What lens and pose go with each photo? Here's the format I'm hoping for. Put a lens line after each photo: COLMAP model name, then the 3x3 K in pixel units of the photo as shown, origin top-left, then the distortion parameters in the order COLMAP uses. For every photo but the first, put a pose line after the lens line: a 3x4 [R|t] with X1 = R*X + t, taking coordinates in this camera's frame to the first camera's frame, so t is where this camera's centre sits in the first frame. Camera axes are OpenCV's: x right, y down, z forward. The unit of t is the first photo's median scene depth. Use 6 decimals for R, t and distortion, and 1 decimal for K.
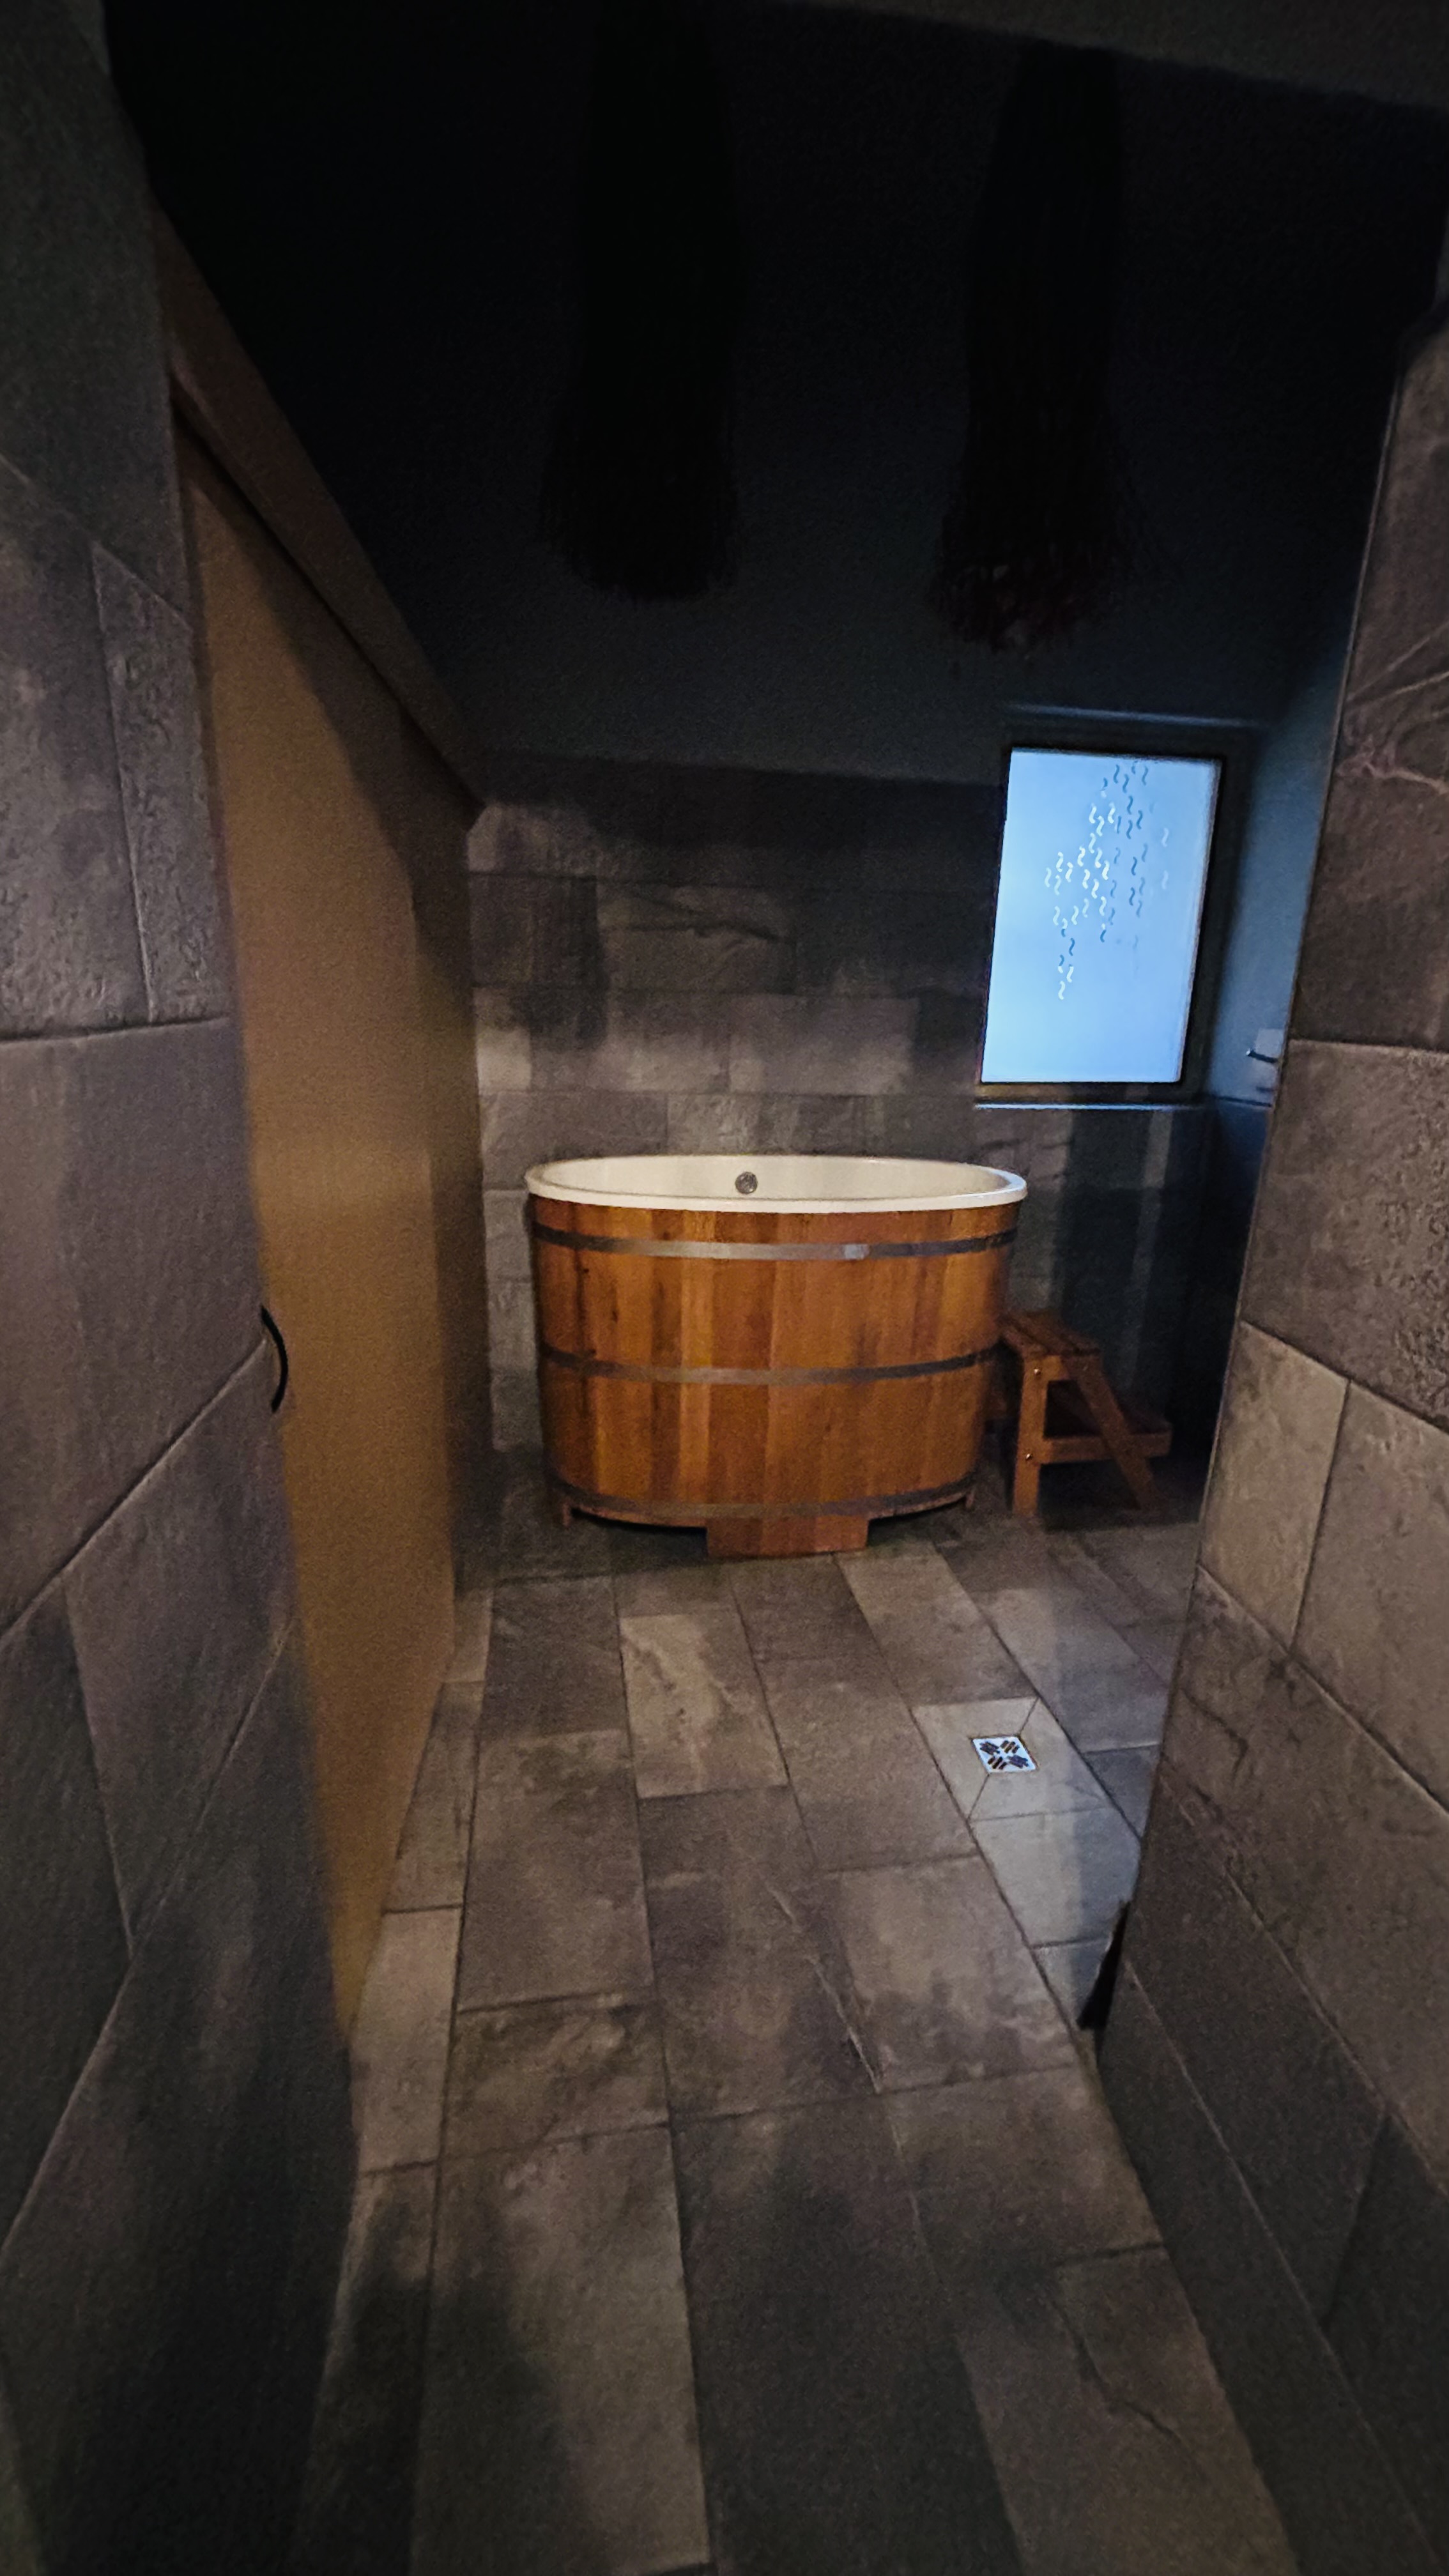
lens RADIAL K [[1035.8, 0, 726.8], [0, 1035.8, 1290.4], [0, 0, 1]] dist [-0.002714, -0.000109]
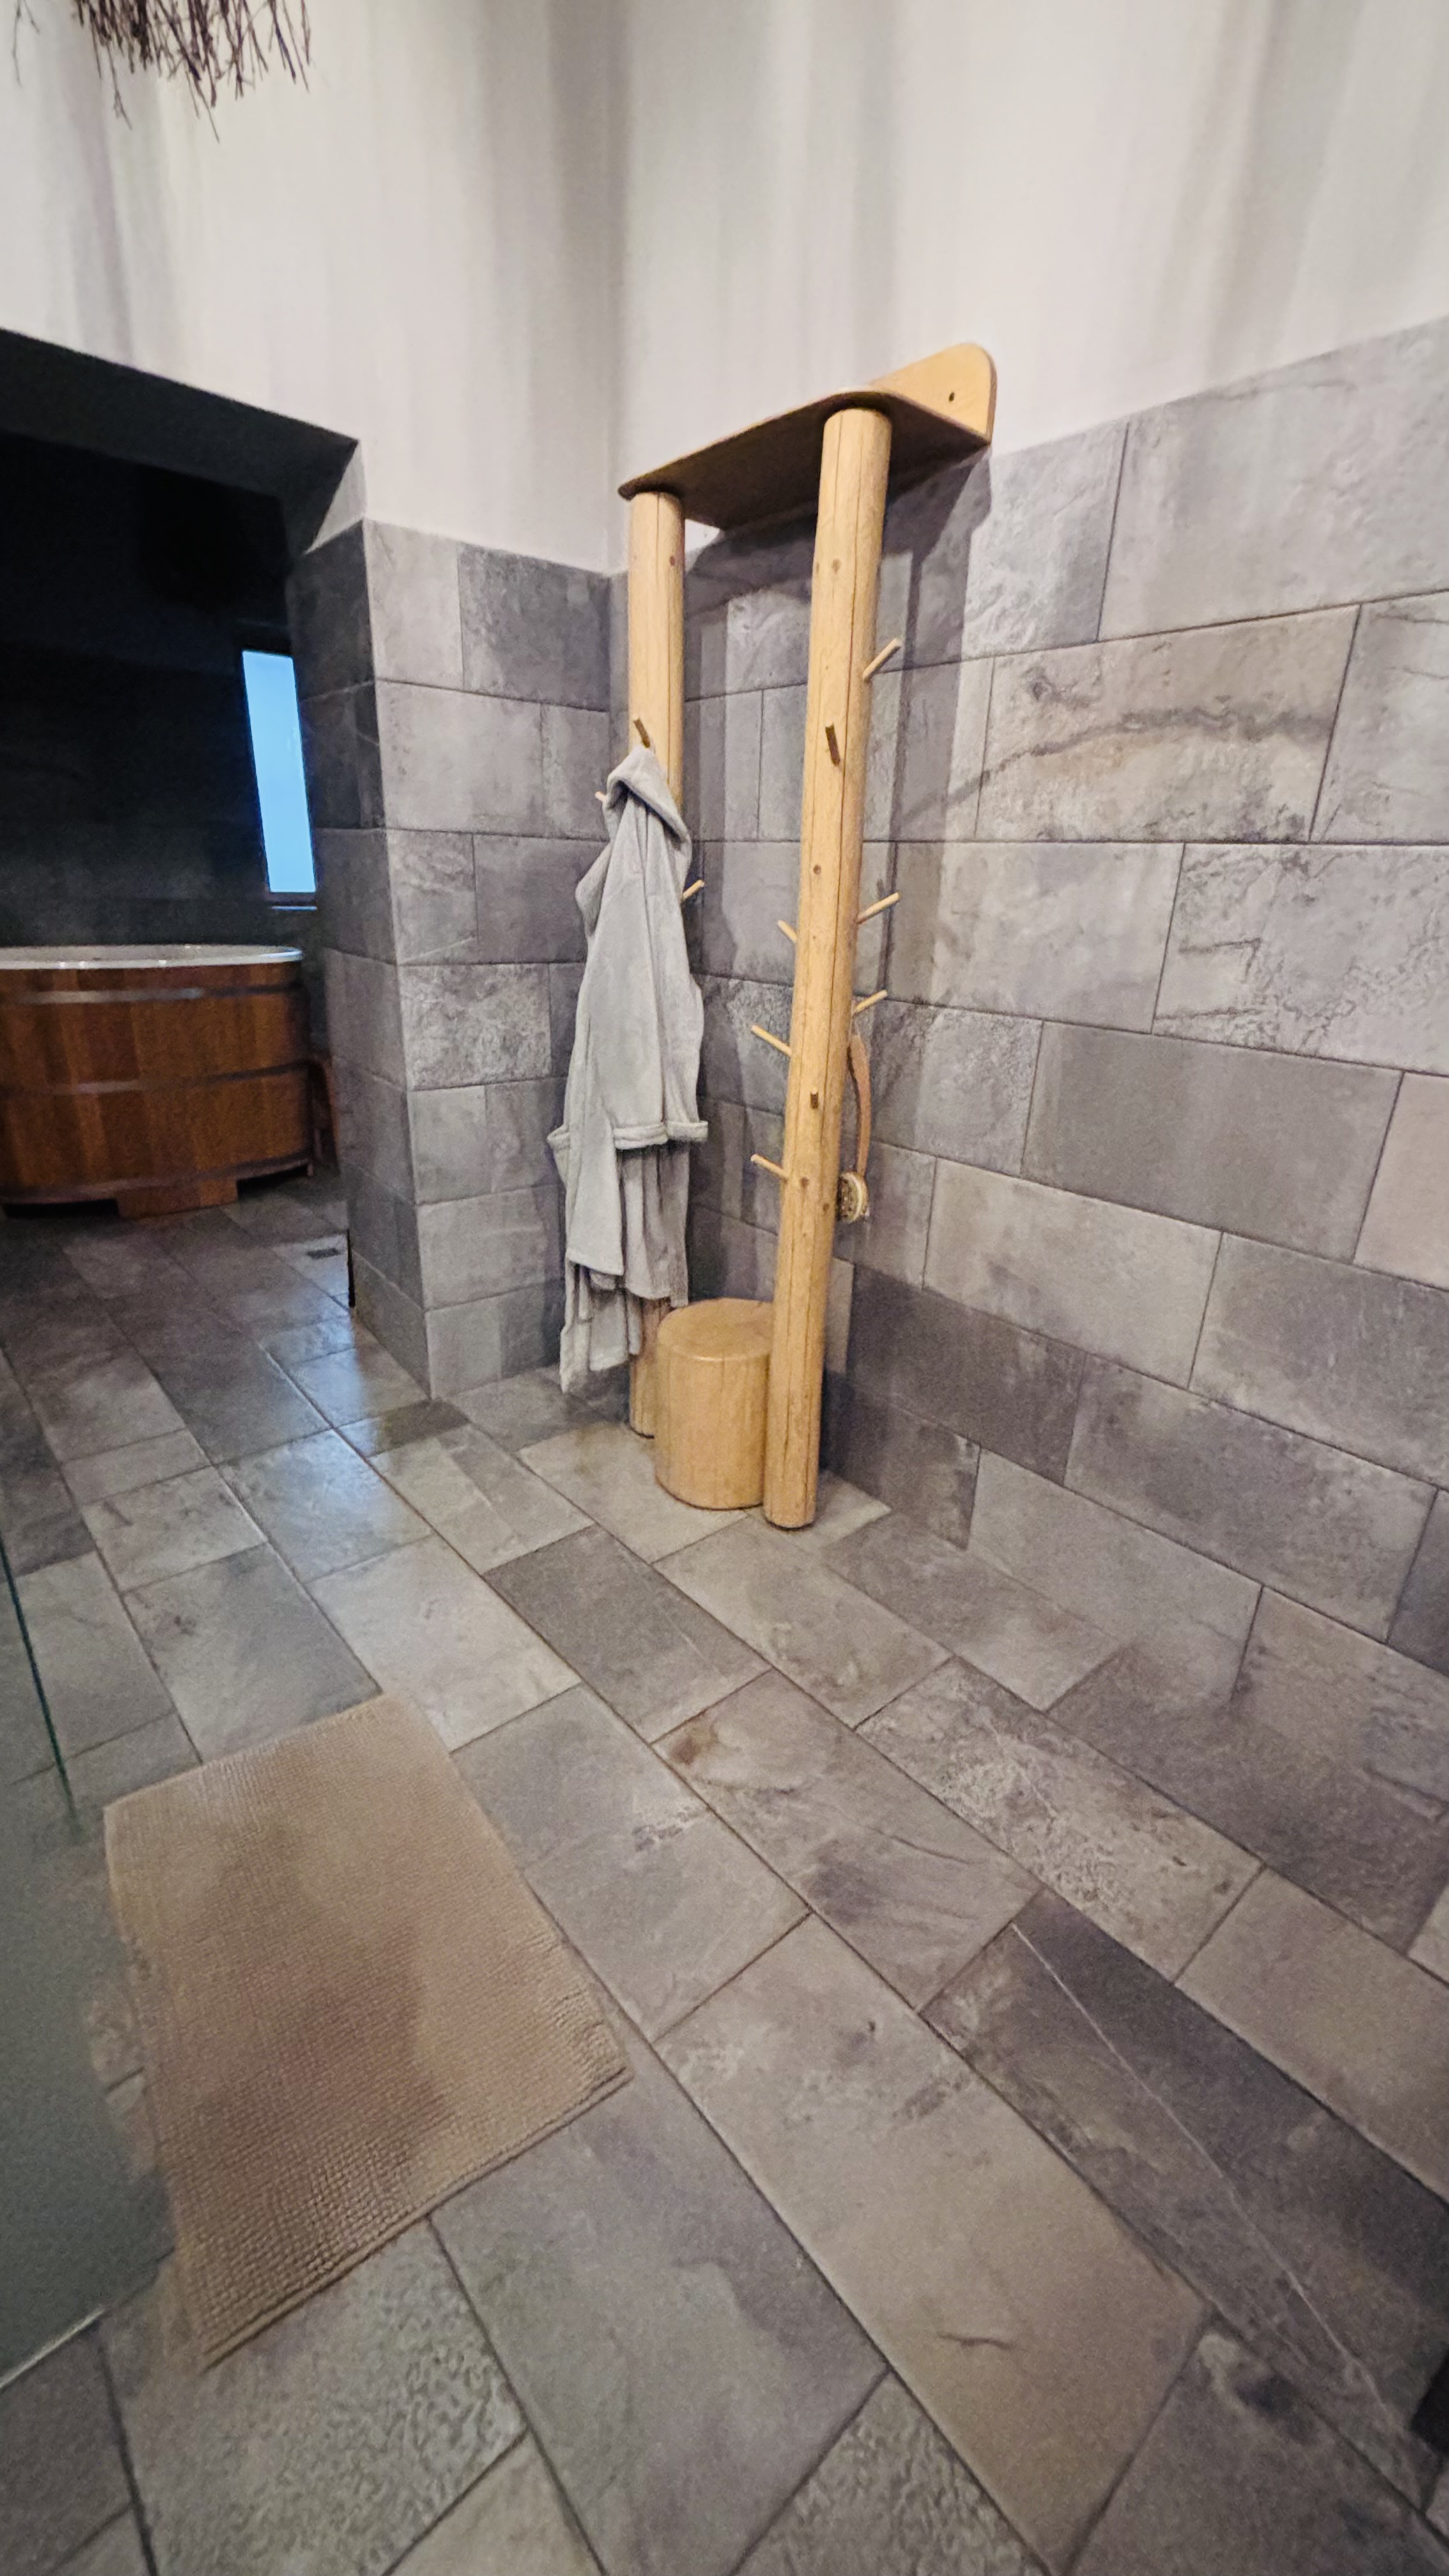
lens RADIAL K [[1035.8, 0, 720.8], [0, 1035.8, 1282.5], [0, 0, 1]] dist [-0.002714, -0.000109]
pose [[0.851234, -0.186703, 0.490451, -0.031524], [0.132292, 0.980734, 0.143734, 0.250298], [-0.507838, -0.057469, 0.859534, -0.697093]]
